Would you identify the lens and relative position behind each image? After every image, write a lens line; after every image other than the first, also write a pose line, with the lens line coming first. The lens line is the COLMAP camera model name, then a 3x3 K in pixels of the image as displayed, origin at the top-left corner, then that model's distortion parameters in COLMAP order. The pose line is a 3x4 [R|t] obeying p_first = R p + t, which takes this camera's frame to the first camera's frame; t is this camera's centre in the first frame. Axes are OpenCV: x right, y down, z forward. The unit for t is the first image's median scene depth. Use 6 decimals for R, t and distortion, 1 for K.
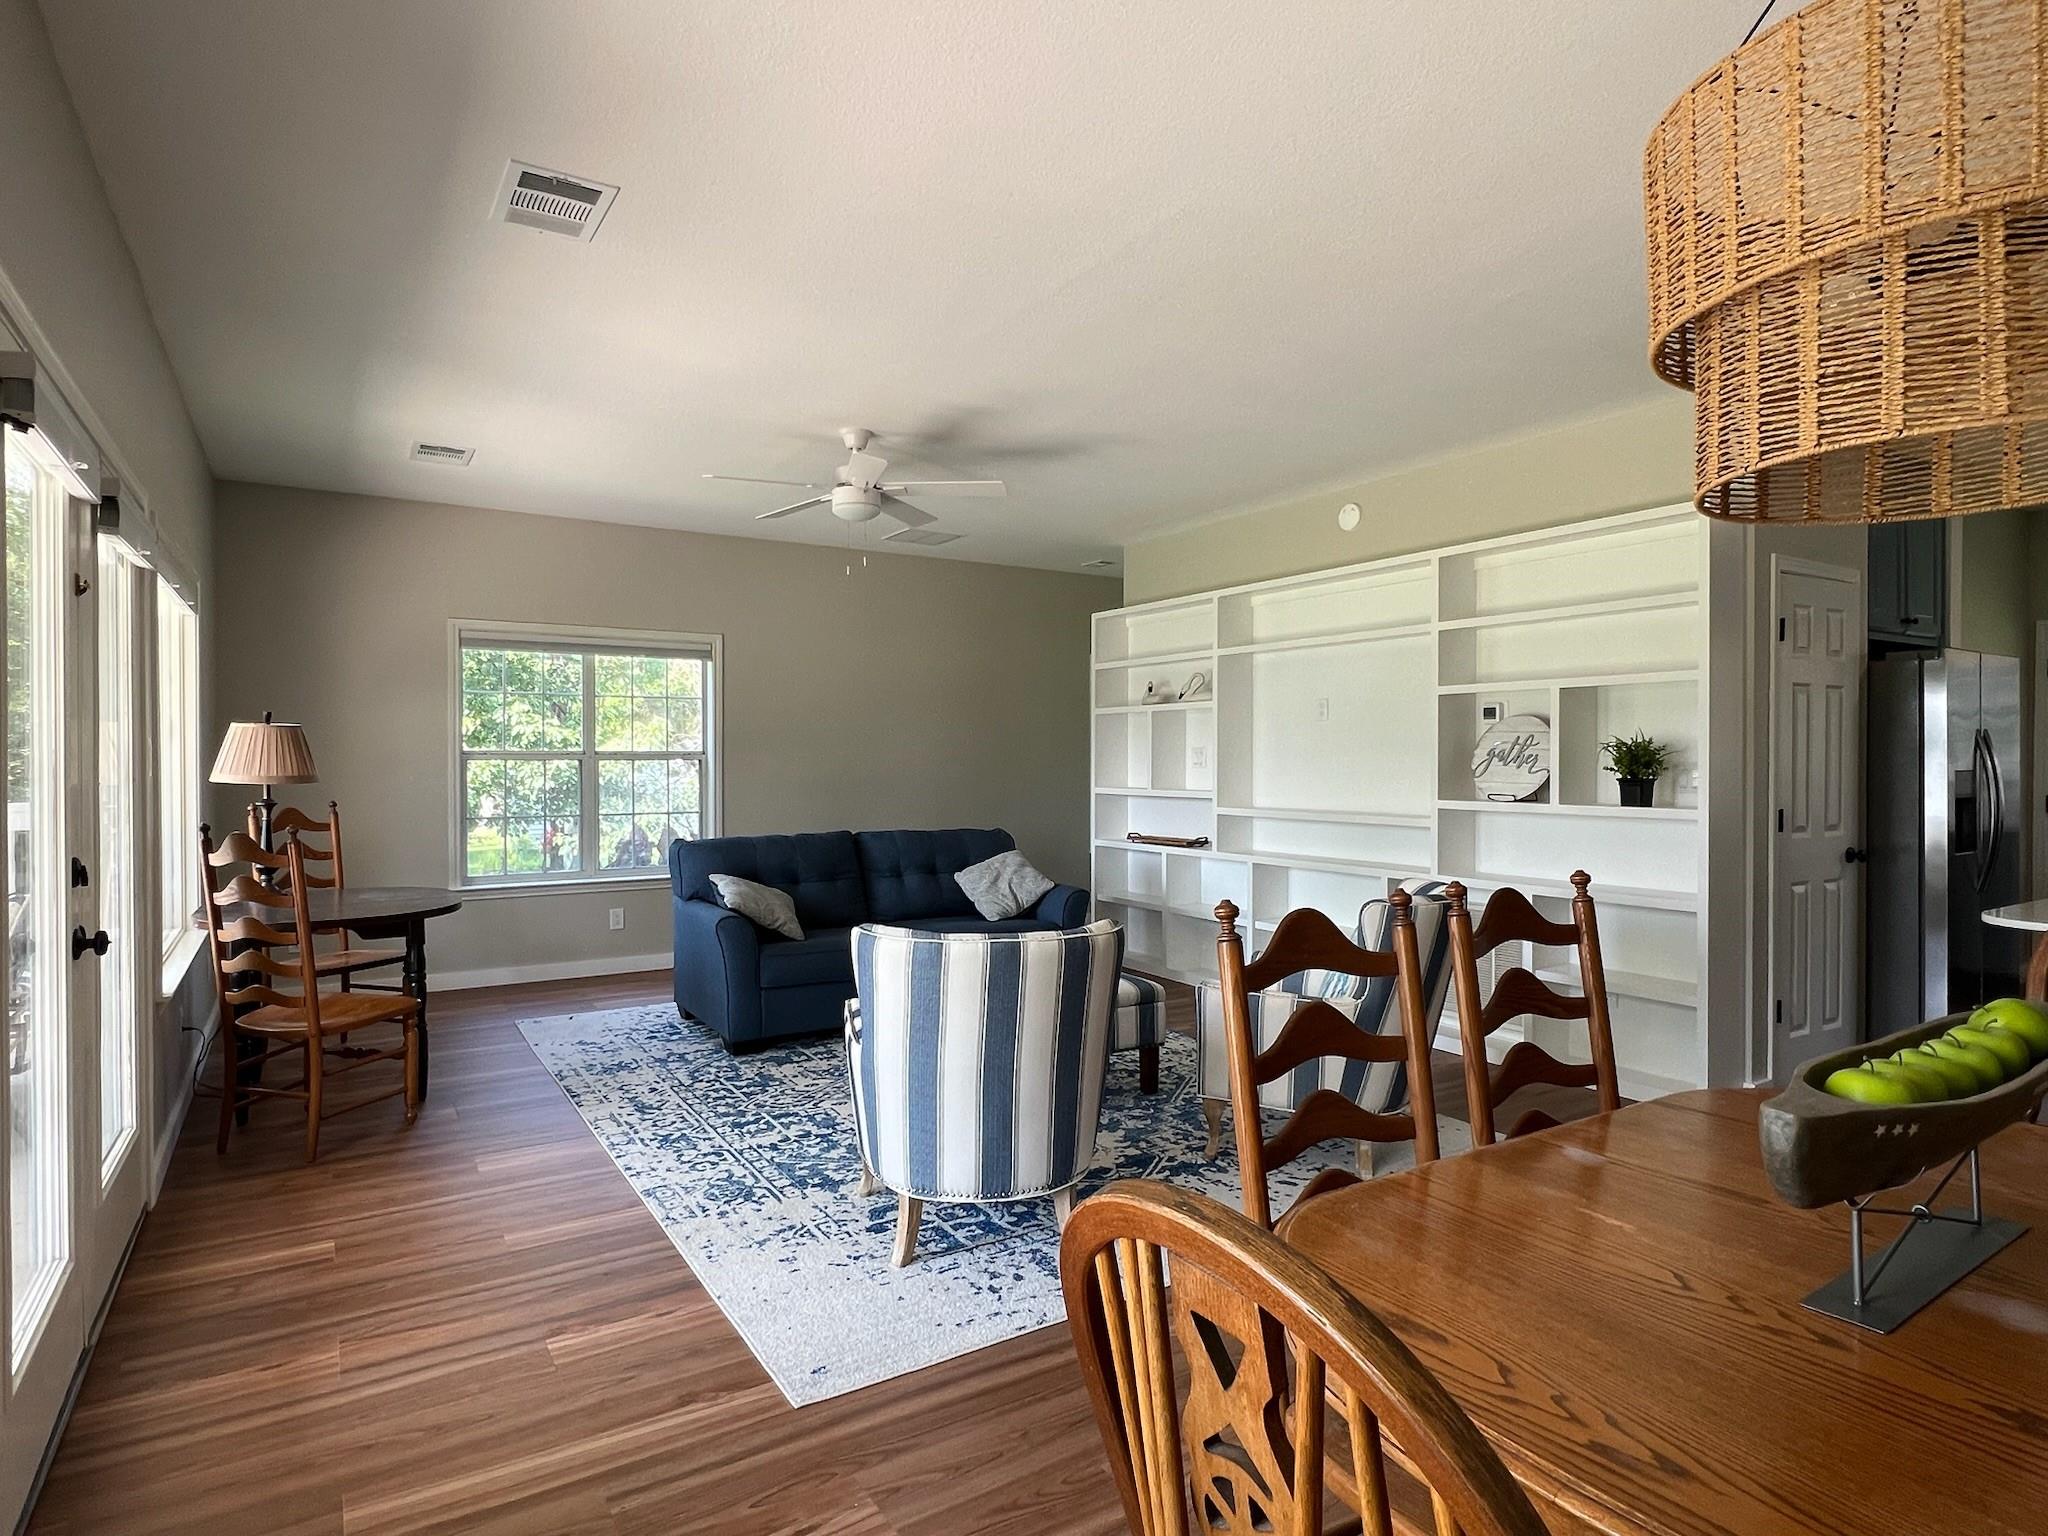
lens RADIAL K [[1102.4, 0, 1024.0], [0, 1102.4, 768.0], [0, 0, 1]] dist [0.002072, 0.000059]
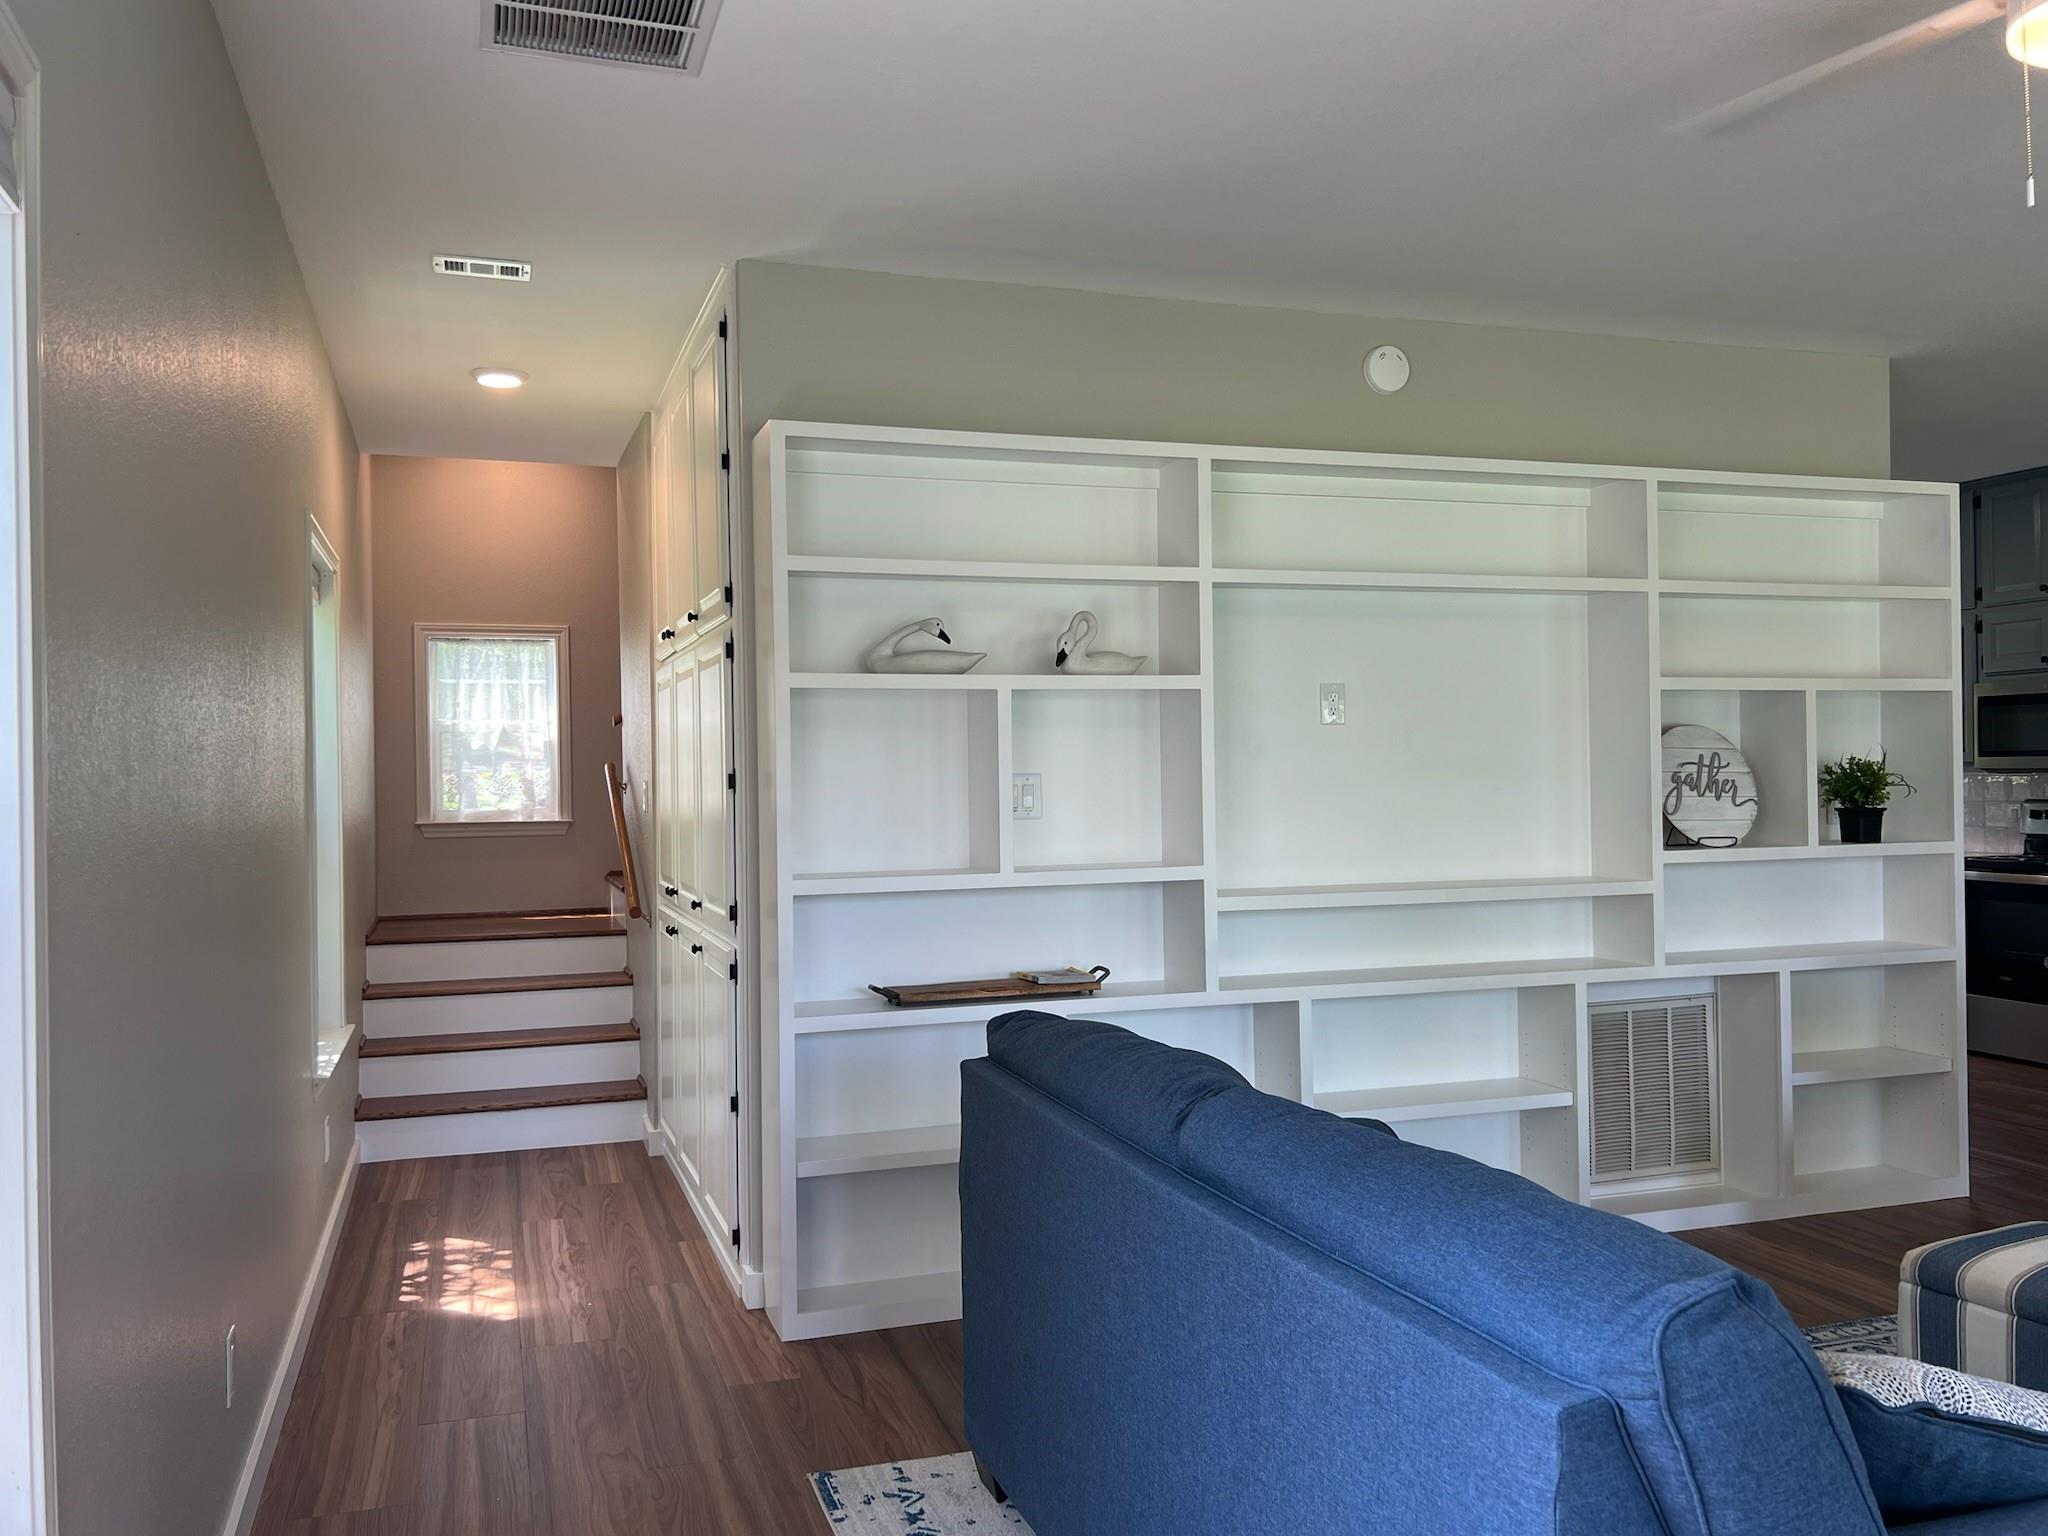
lens RADIAL K [[1626.2, 0, 1024.0], [0, 1626.2, 768.0], [0, 0, 1]] dist [0.088981, -0.146533]
pose [[0.234749, 0.003935, 0.972048, -0.790285], [0.026118, 0.999605, -0.010355, -0.024120], [-0.971705, 0.027819, 0.234554, 1.381534]]
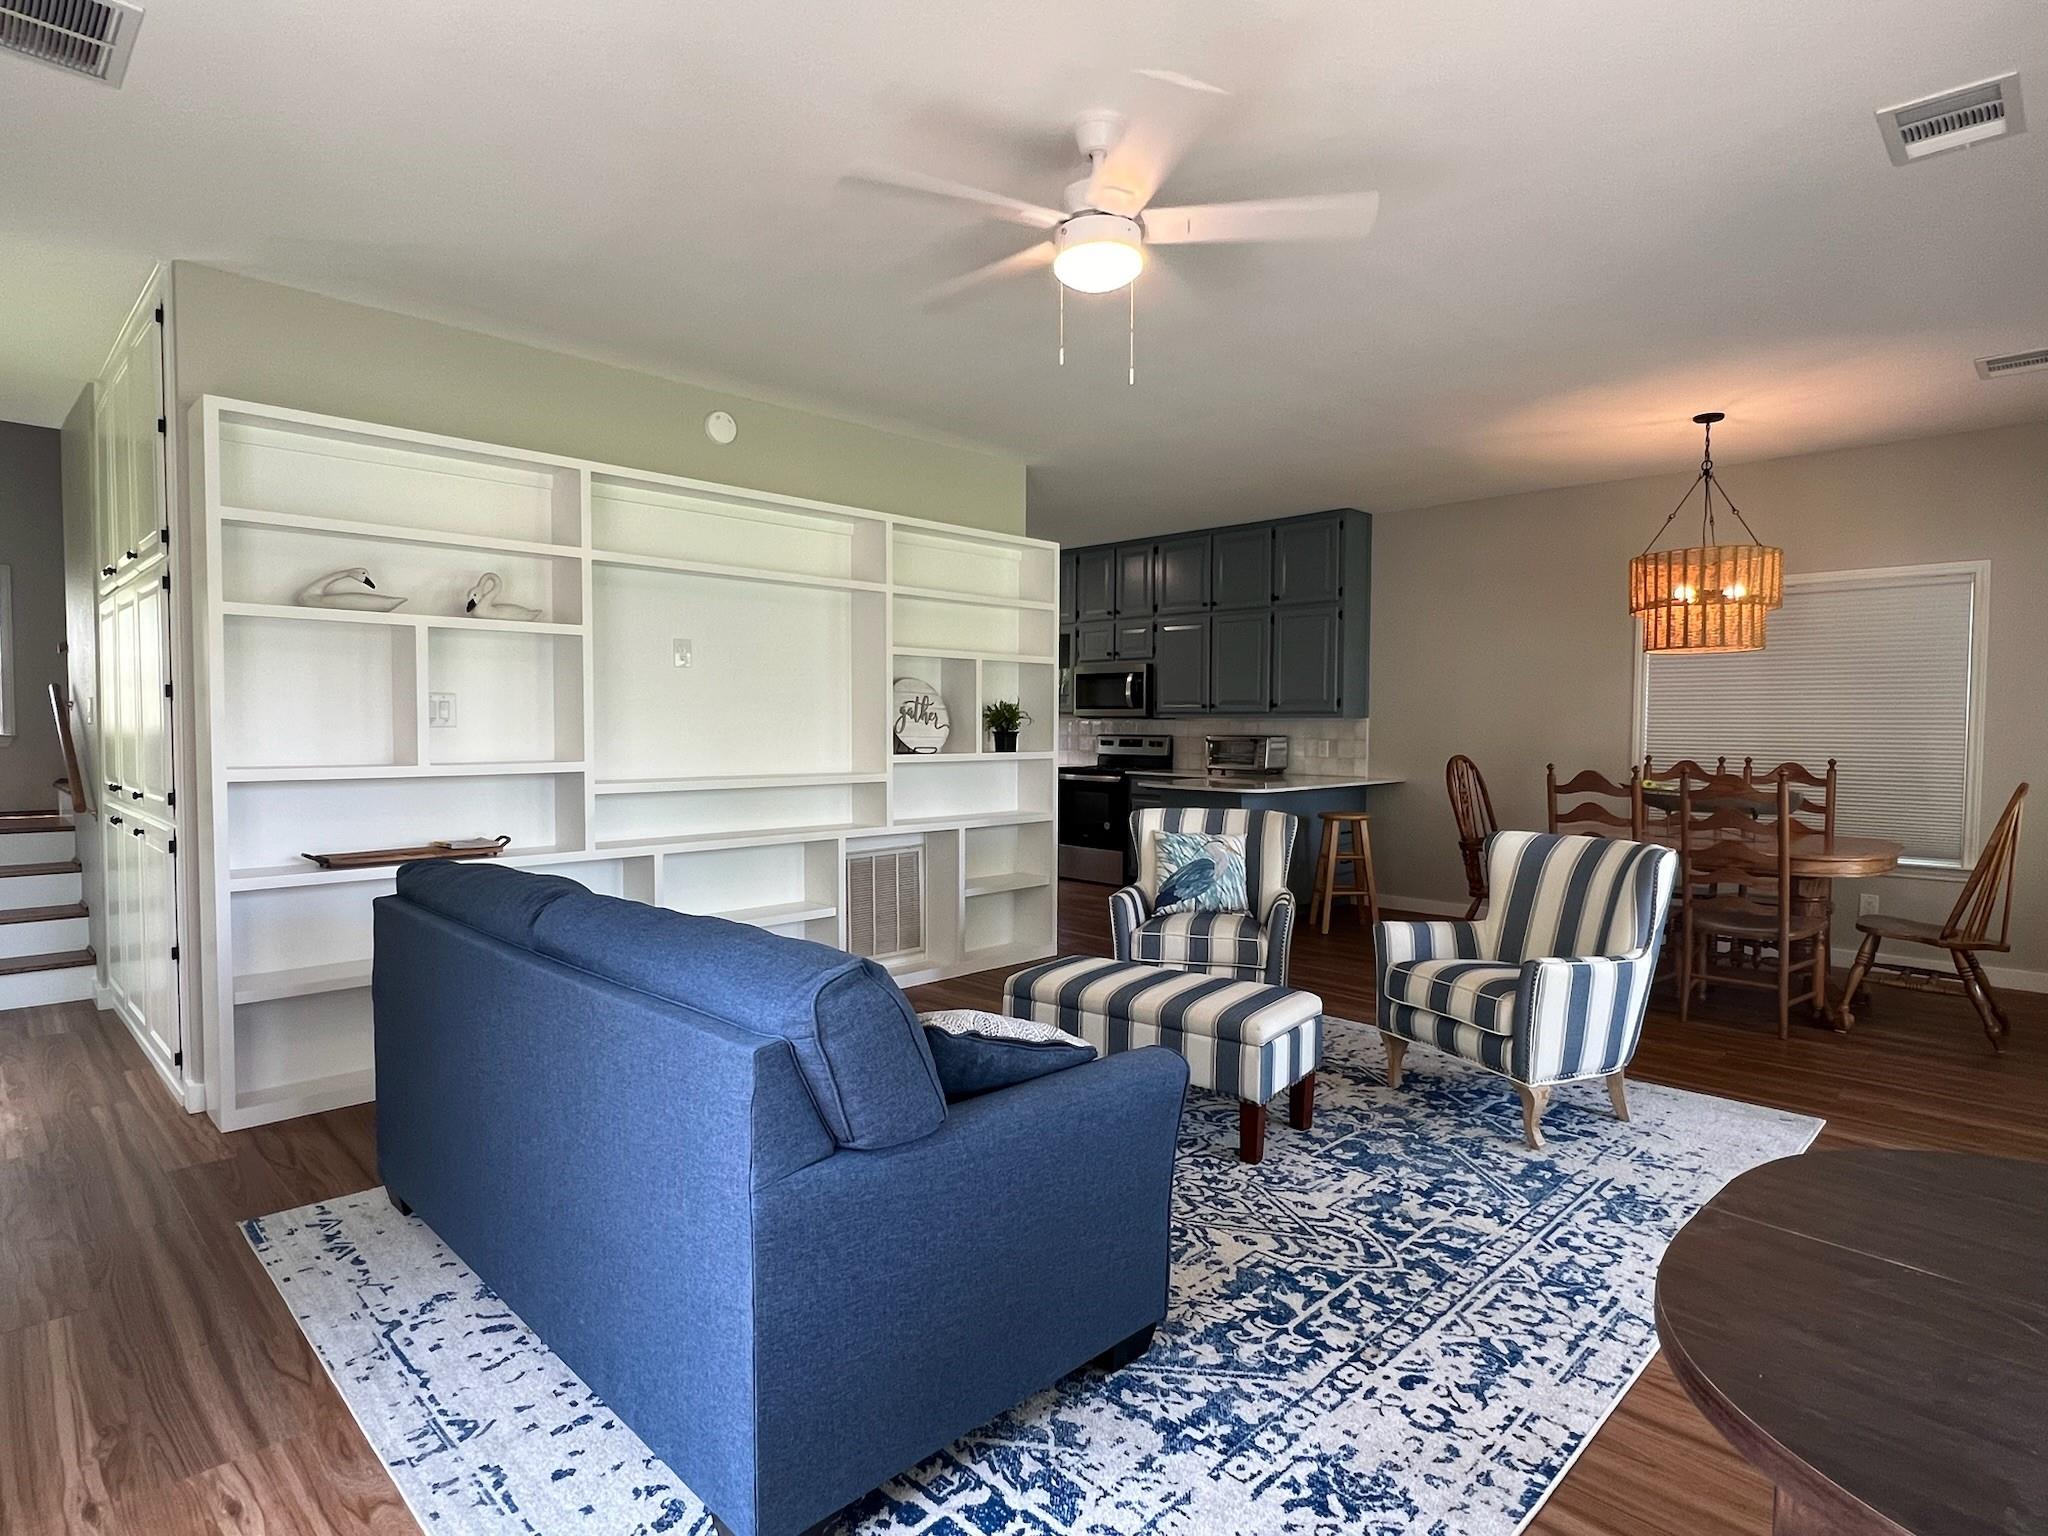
lens RADIAL K [[1102.4, 0, 1024.0], [0, 1102.4, 768.0], [0, 0, 1]] dist [0.002072, 0.000059]
pose [[-0.220234, -0.035318, 0.974808, -0.808376], [0.007814, 0.999248, 0.037969, 0.003065], [-0.975416, 0.015979, -0.219792, 1.346350]]
